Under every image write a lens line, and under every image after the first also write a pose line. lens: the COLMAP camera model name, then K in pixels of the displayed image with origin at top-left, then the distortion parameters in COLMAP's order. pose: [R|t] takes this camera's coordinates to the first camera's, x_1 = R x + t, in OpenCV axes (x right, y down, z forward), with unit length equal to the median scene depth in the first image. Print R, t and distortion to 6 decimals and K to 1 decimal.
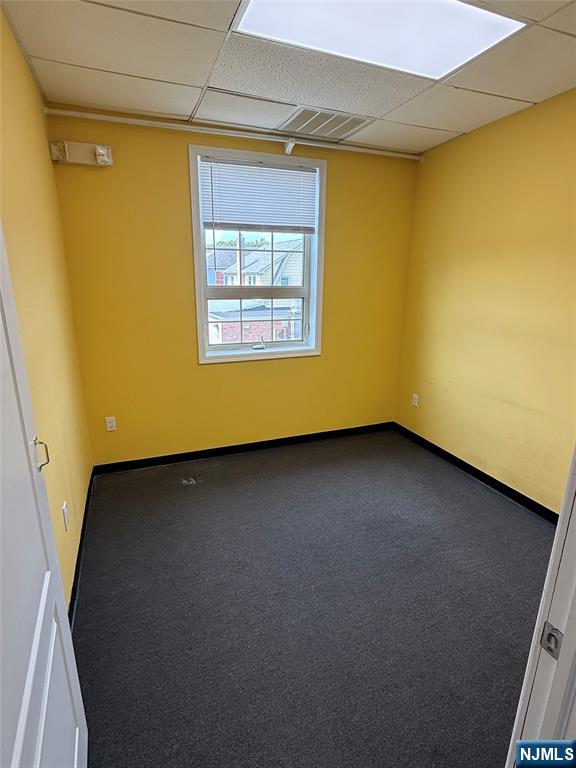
lens RADIAL K [[399.7, 0, 291.8], [0, 399.7, 385.6], [0, 0, 1]] dist [-0.005597, -0.000830]
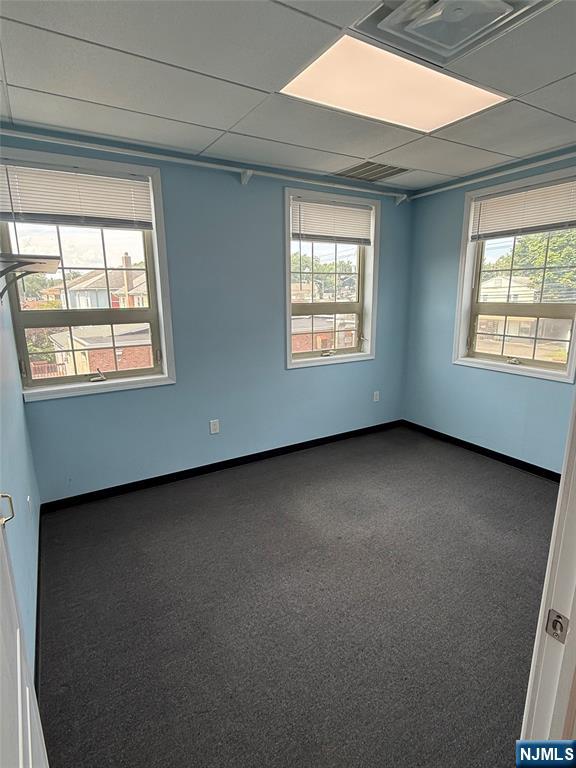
lens RADIAL K [[399.7, 0, 300.7], [0, 399.7, 387.5], [0, 0, 1]] dist [-0.005597, -0.000830]
pose [[0.983788, -0.058081, 0.169667, -0.372317], [0.064977, 0.997260, -0.035368, 0.038415], [-0.167147, 0.045819, 0.984867, -0.140901]]
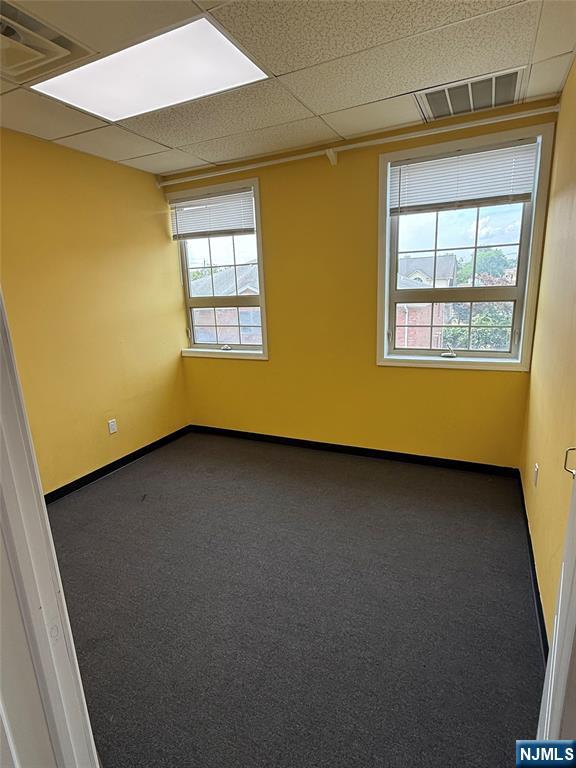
lens RADIAL K [[399.7, 0, 292.7], [0, 399.7, 380.3], [0, 0, 1]] dist [-0.005597, -0.000830]
pose [[0.676691, 0.137427, -0.723327, 0.350537], [-0.146660, 0.987898, 0.050489, -0.034878], [0.721512, 0.071918, 0.688657, 0.131973]]
